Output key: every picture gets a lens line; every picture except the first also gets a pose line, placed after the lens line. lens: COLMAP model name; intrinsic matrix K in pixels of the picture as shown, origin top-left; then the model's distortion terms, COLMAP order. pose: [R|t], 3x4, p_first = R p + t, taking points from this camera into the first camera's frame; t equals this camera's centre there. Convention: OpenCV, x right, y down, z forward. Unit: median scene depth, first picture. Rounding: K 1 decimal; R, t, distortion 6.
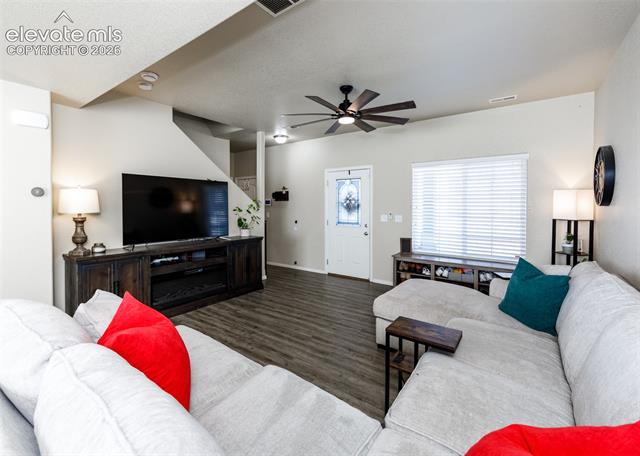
lens RADIAL K [[281.7, 0, 320.5], [0, 281.7, 206.4], [0, 0, 1]] dist [0.003551, 0.000171]
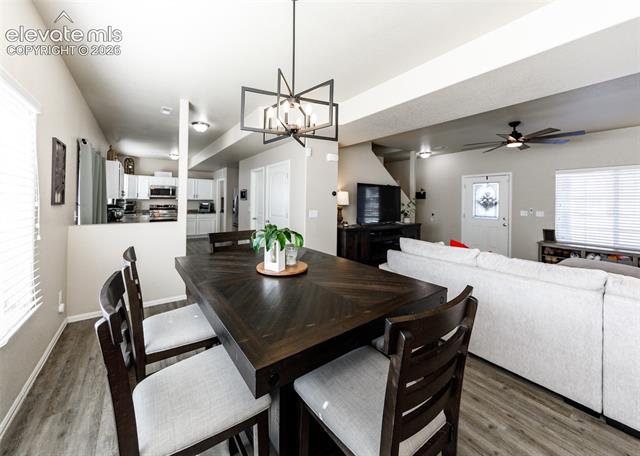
lens RADIAL K [[235.4, 0, 304.2], [0, 235.4, 198.0], [0, 0, 1]] dist [-0.000982, -0.000312]
pose [[0.941691, 0.008322, -0.336375, -0.359899], [-0.015565, 0.999701, -0.018843, 0.008089], [0.336118, 0.022980, 0.941539, -0.350485]]
